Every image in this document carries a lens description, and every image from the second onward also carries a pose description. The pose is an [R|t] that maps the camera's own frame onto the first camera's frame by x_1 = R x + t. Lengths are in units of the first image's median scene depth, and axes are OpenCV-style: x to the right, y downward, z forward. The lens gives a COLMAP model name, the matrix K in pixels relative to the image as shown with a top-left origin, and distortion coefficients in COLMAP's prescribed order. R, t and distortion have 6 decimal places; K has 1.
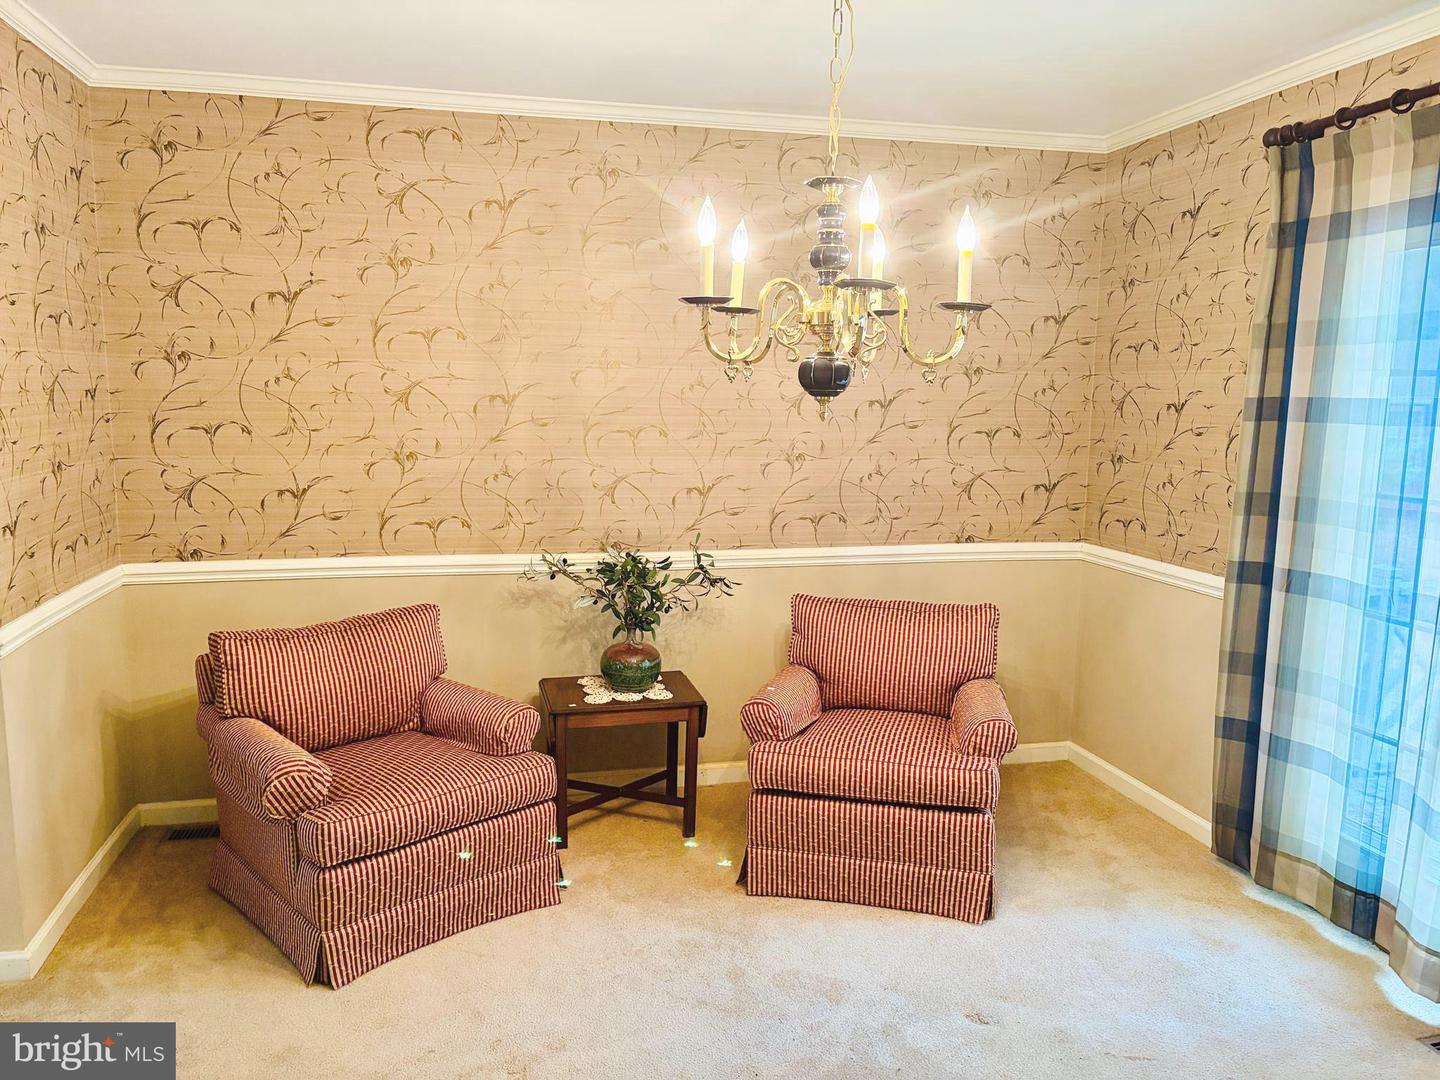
lens RADIAL K [[1087.1, 0, 722.5], [0, 1087.1, 538.2], [0, 0, 1]] dist [0.002845, -0.000055]
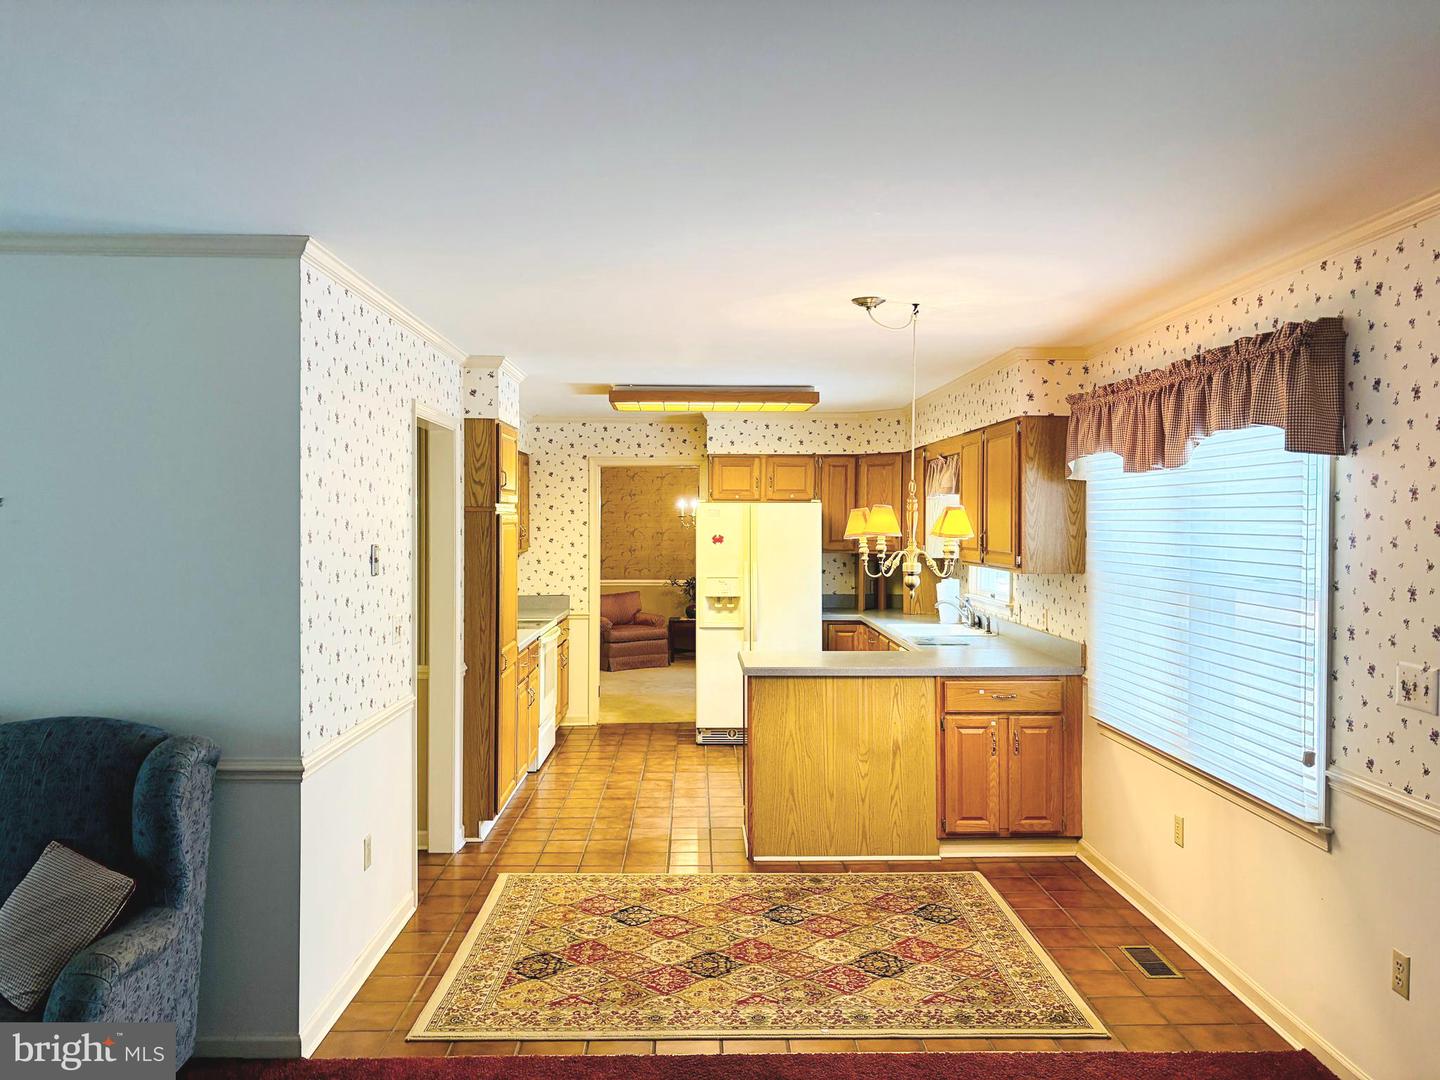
lens RADIAL K [[1087.1, 0, 719.5], [0, 1087.1, 538.7], [0, 0, 1]] dist [0.002845, -0.000055]
pose [[0.977427, -0.004990, -0.211216, 0.693477], [-0.020576, 0.992721, -0.118670, 0.286823], [0.210271, 0.120337, 0.970209, -2.246727]]
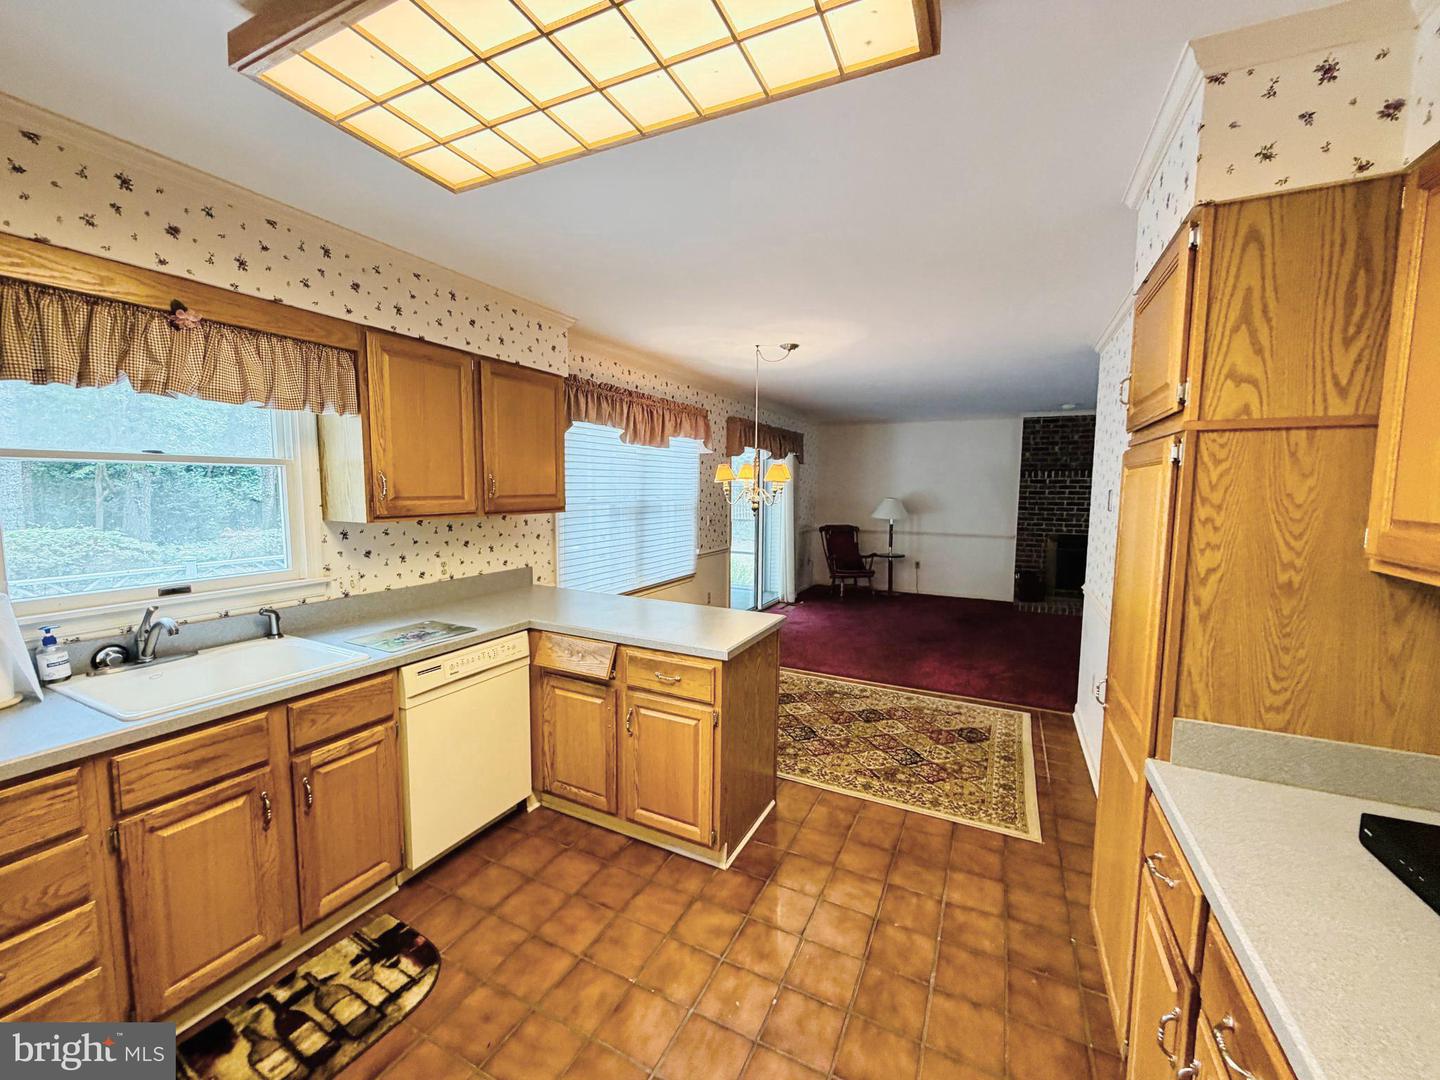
lens RADIAL K [[579.1, 0, 721.8], [0, 579.1, 540.6], [0, 0, 1]] dist [-0.000083, -0.000004]
pose [[-0.770625, -0.077125, 0.632605, -0.531425], [0.069849, 0.976448, 0.204135, -0.176214], [-0.633449, 0.201498, -0.747088, 1.384274]]
